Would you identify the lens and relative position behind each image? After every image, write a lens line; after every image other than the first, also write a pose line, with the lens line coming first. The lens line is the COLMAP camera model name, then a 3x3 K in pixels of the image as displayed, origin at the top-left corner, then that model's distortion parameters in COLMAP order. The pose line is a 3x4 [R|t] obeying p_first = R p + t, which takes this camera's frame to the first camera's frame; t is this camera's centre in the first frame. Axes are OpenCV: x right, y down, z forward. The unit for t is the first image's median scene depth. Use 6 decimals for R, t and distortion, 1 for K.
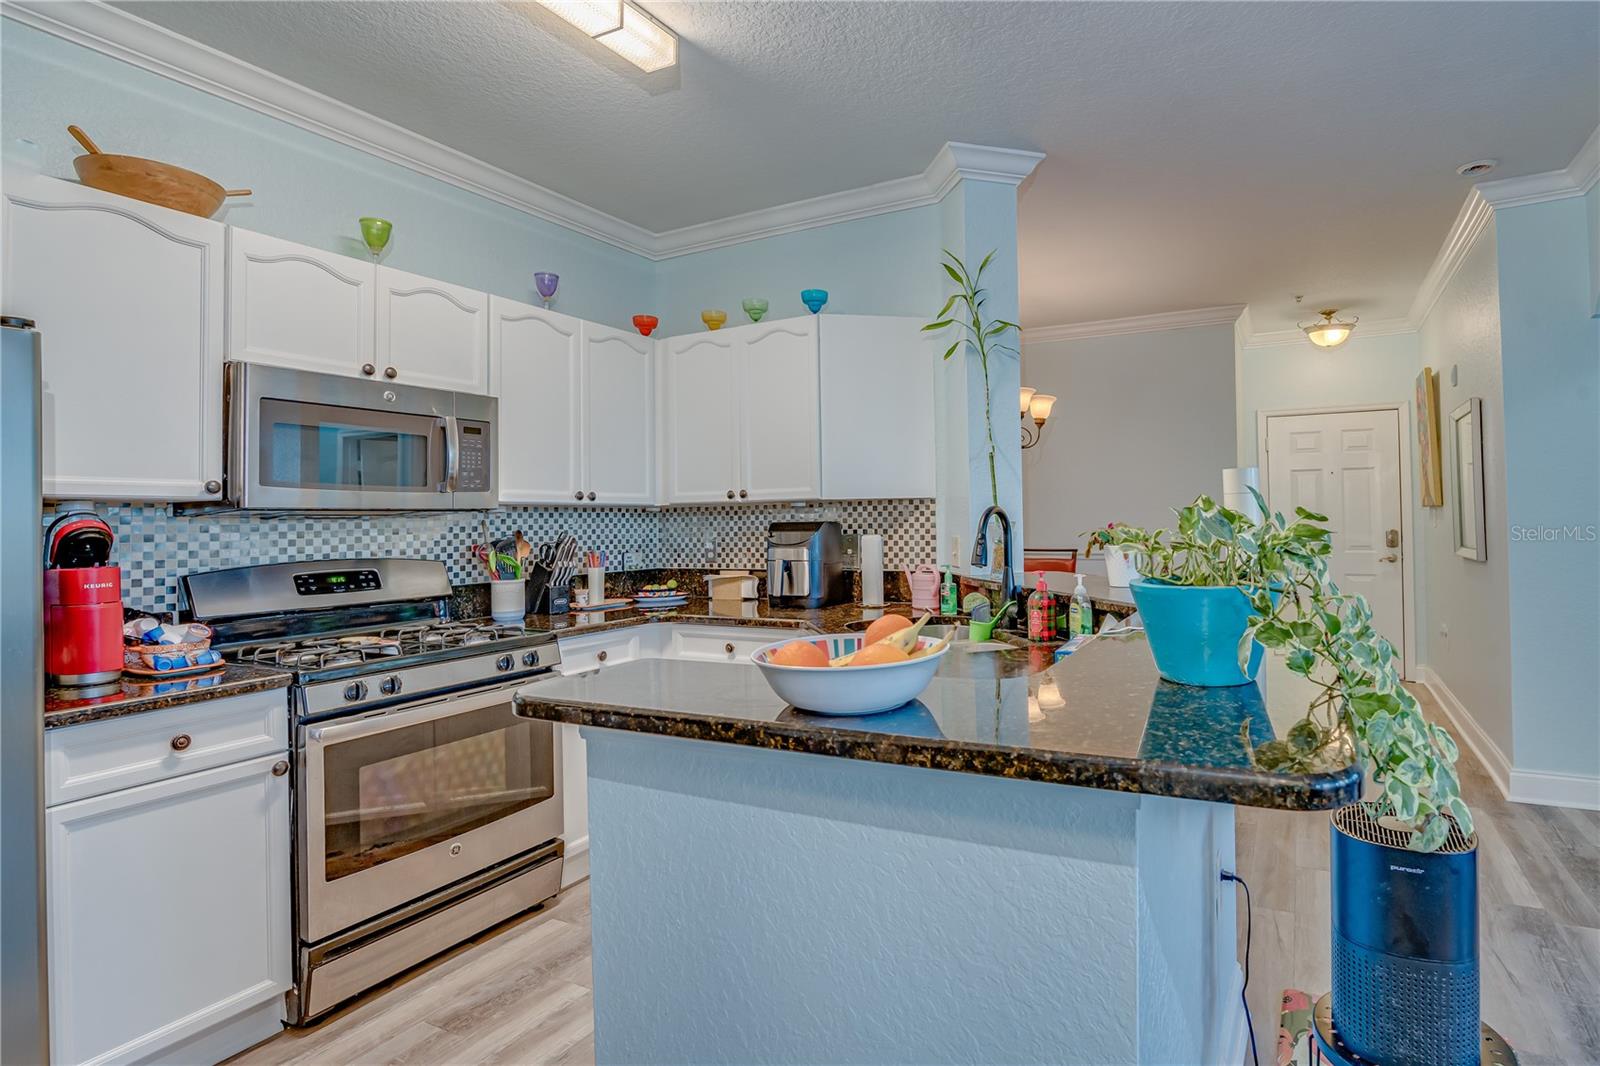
lens RADIAL K [[806.4, 0, 875.2], [0, 806.4, 516.1], [0, 0, 1]] dist [0.001498, 0.002207]
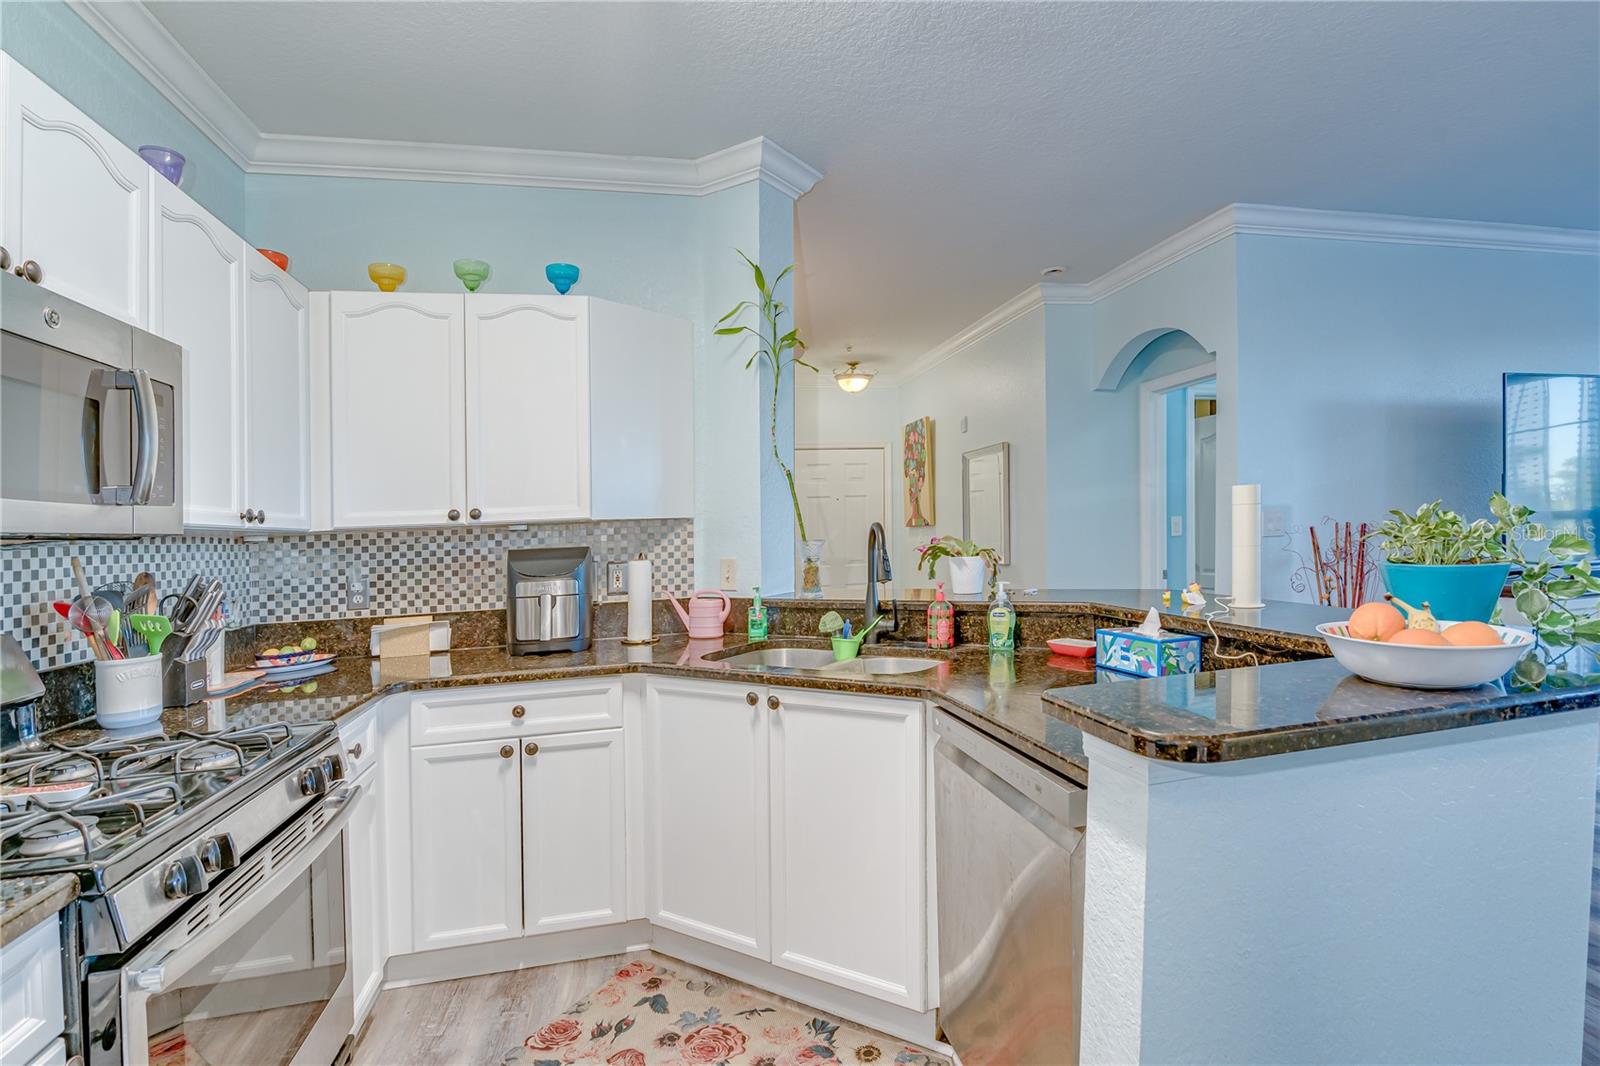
lens RADIAL K [[806.4, 0, 796.3], [0, 806.4, 548.1], [0, 0, 1]] dist [0.001498, 0.002207]
pose [[0.774738, -0.027060, 0.631703, -0.414095], [0.024725, 0.999616, 0.012497, 0.003343], [-0.631799, 0.005937, 0.775109, 0.214789]]
